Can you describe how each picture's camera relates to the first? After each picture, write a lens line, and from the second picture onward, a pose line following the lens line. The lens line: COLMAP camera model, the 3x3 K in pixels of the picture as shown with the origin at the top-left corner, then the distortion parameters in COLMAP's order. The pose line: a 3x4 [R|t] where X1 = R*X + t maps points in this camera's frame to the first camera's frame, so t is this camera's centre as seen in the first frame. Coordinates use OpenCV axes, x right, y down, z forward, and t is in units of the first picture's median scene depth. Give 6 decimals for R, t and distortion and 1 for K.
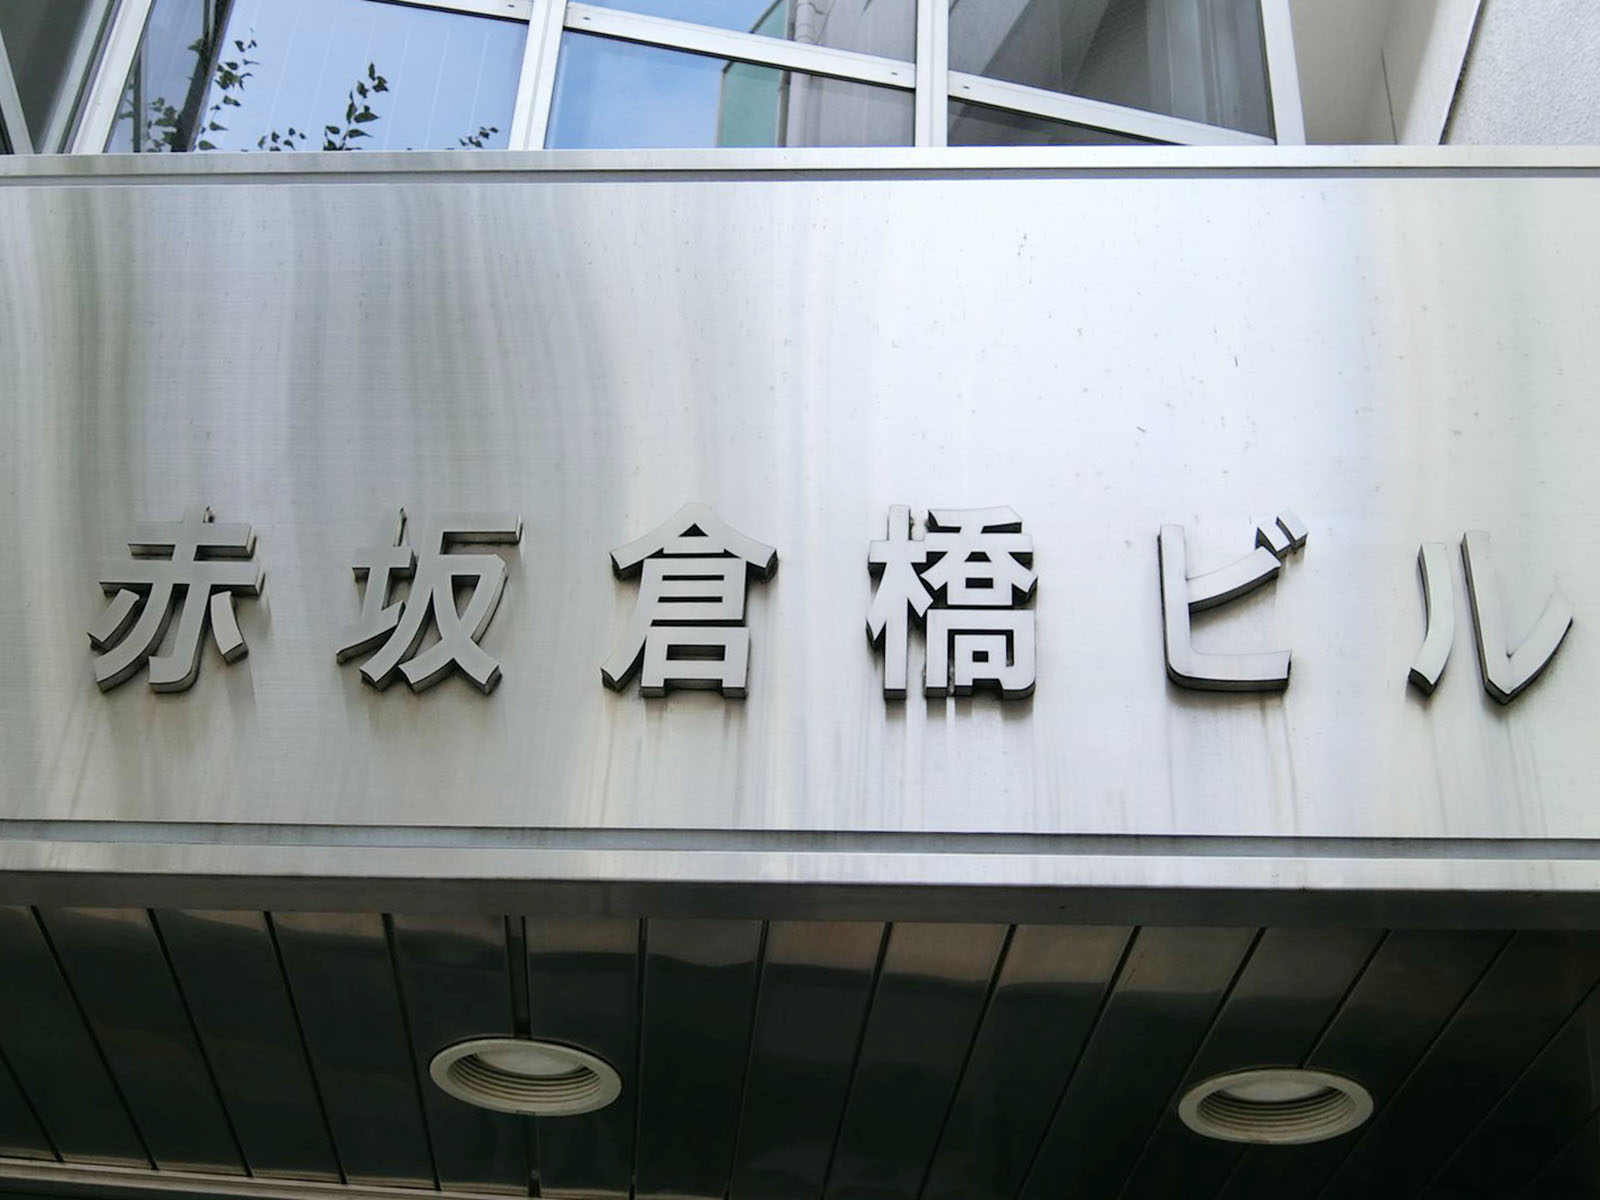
lens RADIAL K [[2205.7, 0, 800.0], [0, 2205.7, 600.0], [0, 0, 1]] dist [-0.005600, -0.005809]
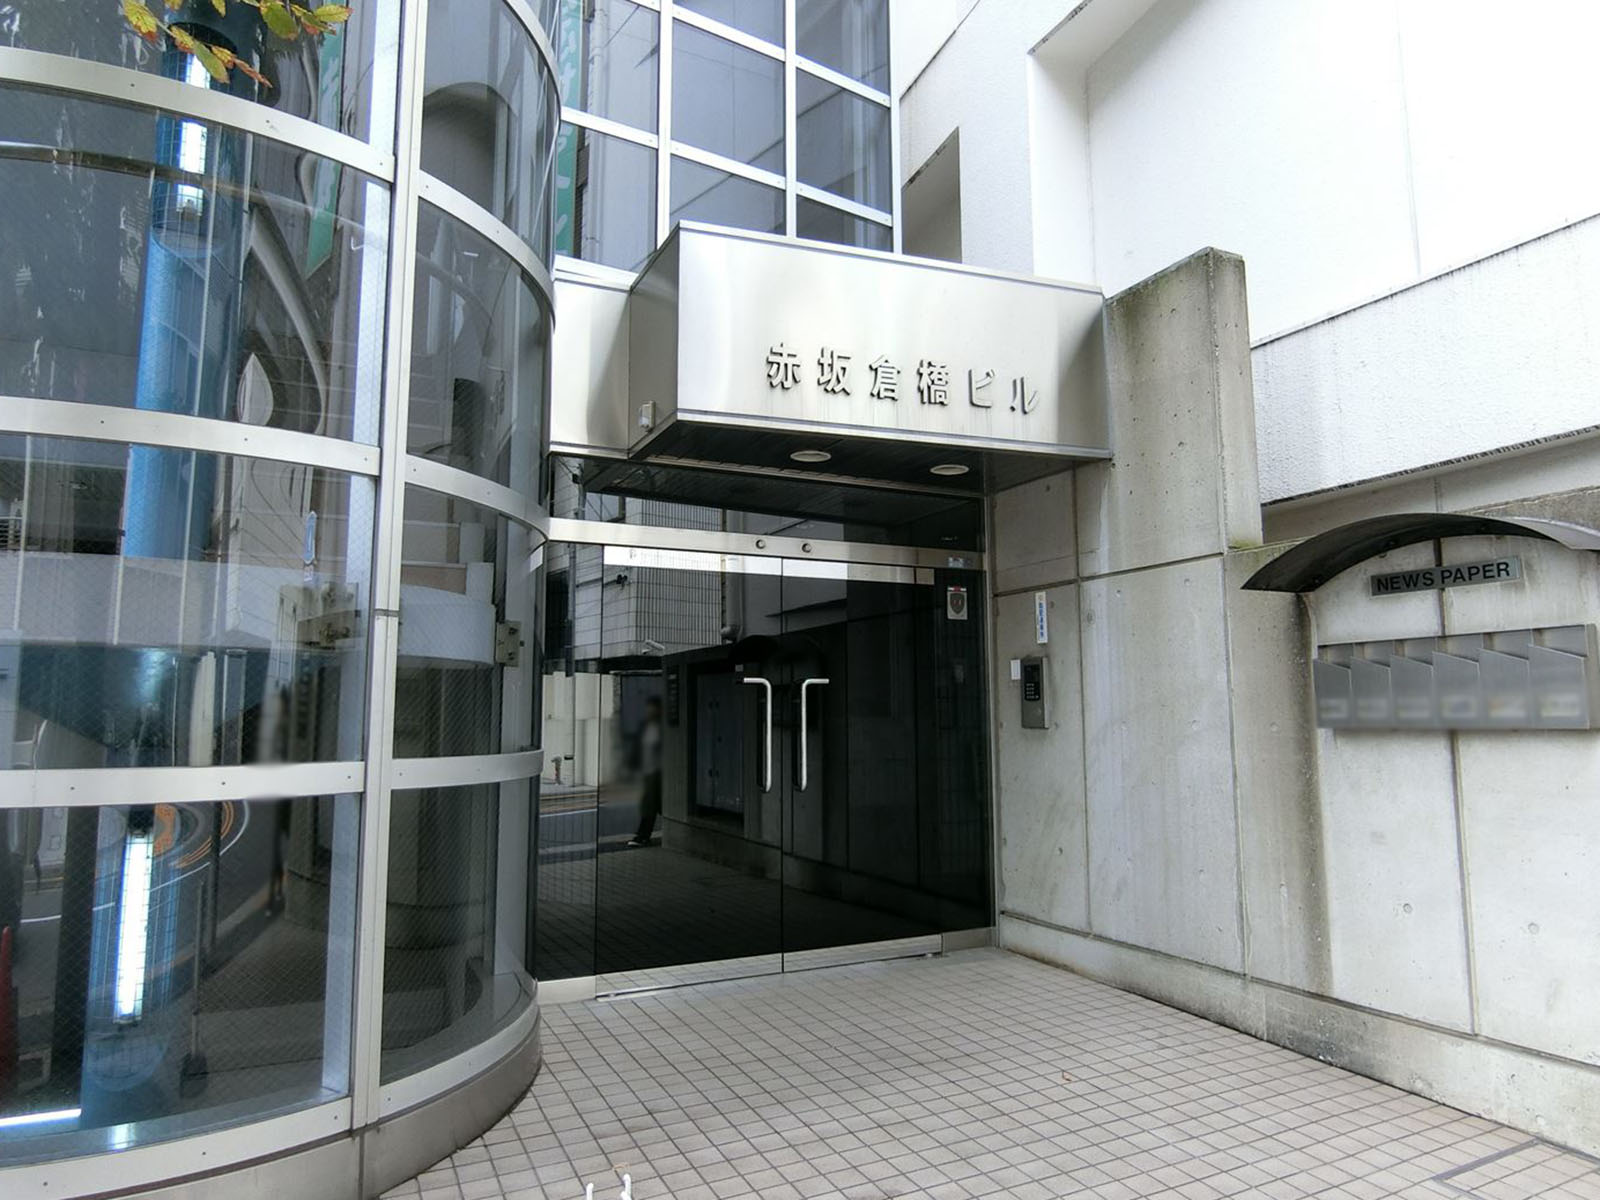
lens RADIAL K [[981.6, 0, 800.0], [0, 981.6, 600.0], [0, 0, 1]] dist [-0.031883, -0.003272]
pose [[0.927175, -0.008283, 0.374537, -1.064619], [-0.171760, 0.879090, 0.444635, -0.508498], [-0.332935, -0.476584, 0.813647, -0.972524]]
